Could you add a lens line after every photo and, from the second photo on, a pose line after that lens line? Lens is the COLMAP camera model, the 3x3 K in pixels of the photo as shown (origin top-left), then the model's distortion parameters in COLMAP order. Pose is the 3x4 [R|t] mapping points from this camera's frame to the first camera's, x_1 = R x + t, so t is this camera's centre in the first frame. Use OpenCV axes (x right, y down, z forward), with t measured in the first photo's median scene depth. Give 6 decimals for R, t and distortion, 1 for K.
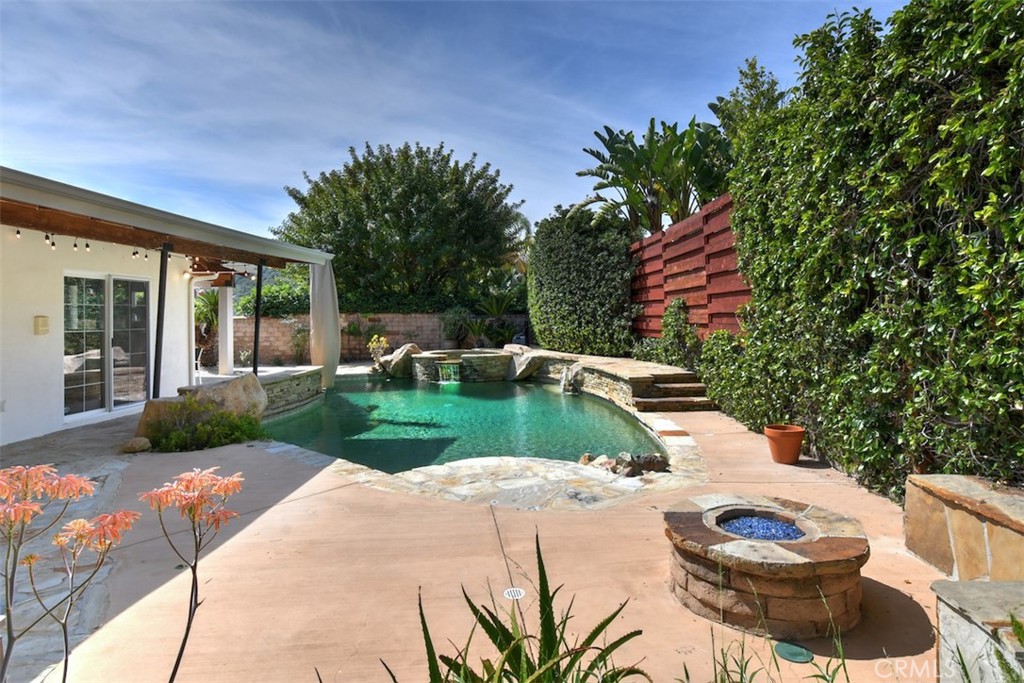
lens RADIAL K [[674.0, 0, 511.6], [0, 674.0, 270.5], [0, 0, 1]] dist [0.000106, 0.000943]
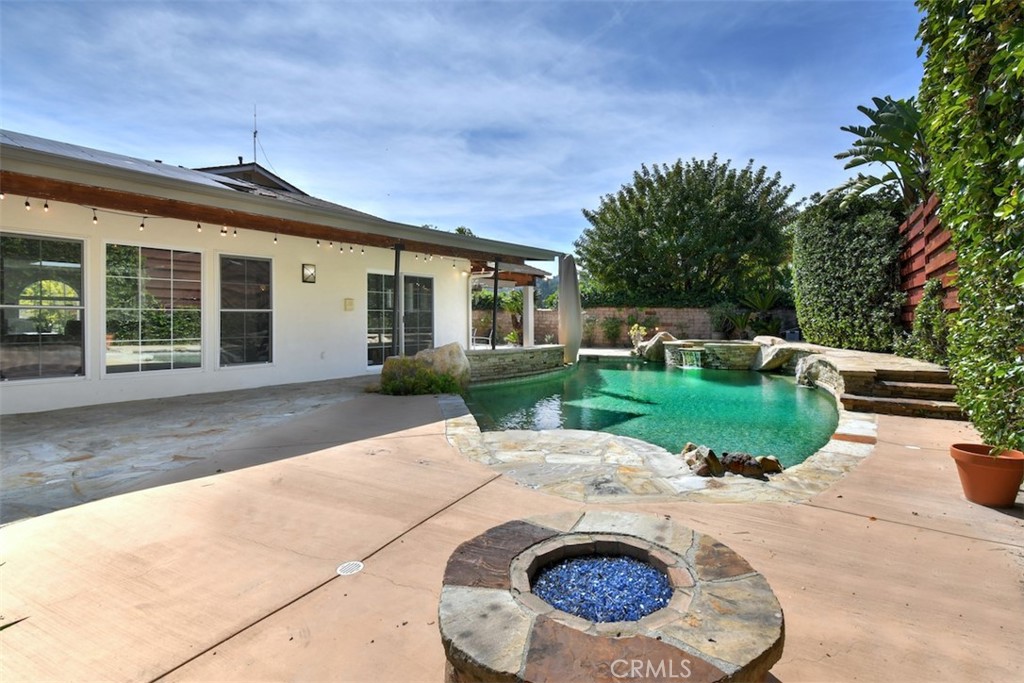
lens RADIAL K [[509.6, 0, 513.4], [0, 509.6, 305.0], [0, 0, 1]] dist [0.004396, 0.000573]
pose [[0.810538, -0.002795, -0.585679, 0.174863], [0.025071, 0.999238, 0.029928, 0.035775], [0.585149, -0.038941, 0.809991, 0.180739]]
